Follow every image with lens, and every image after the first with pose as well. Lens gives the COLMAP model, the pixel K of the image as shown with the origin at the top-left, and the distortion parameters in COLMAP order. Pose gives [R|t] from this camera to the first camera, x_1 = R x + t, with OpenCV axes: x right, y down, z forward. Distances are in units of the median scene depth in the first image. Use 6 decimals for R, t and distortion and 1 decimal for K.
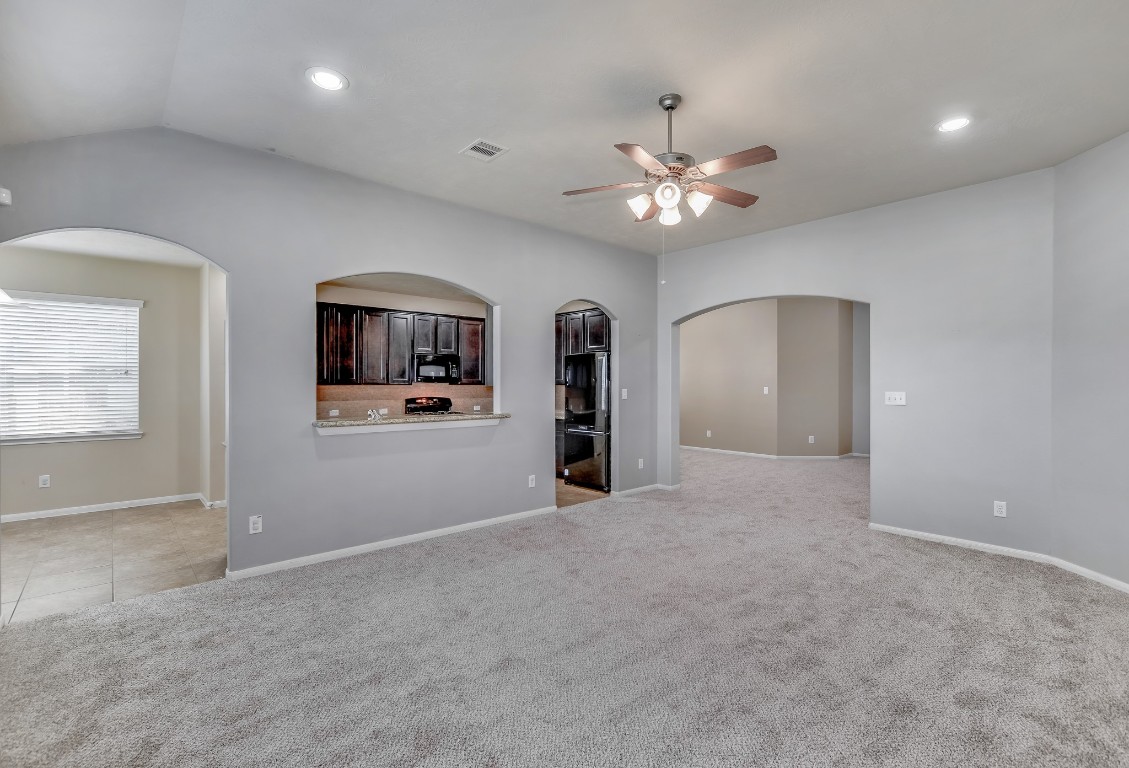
lens RADIAL K [[509.6, 0, 564.5], [0, 509.6, 384.0], [0, 0, 1]] dist [0.000019, -0.000003]
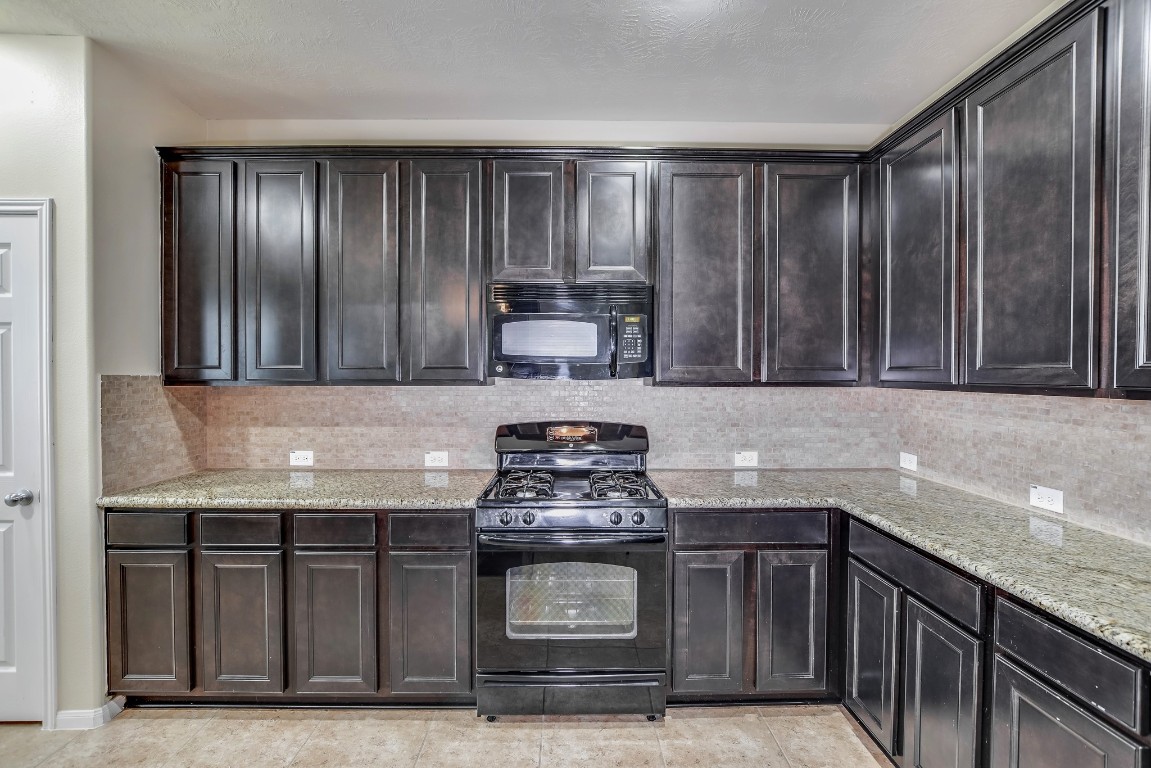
lens RADIAL K [[497.0, 0, 572.9], [0, 497.0, 381.4], [0, 0, 1]] dist [0.000077, 0.000056]
pose [[0.749643, 0.006851, -0.661807, -0.053443], [-0.001944, 0.999965, 0.008150, -0.003289], [0.661839, -0.004823, 0.749630, 0.761935]]
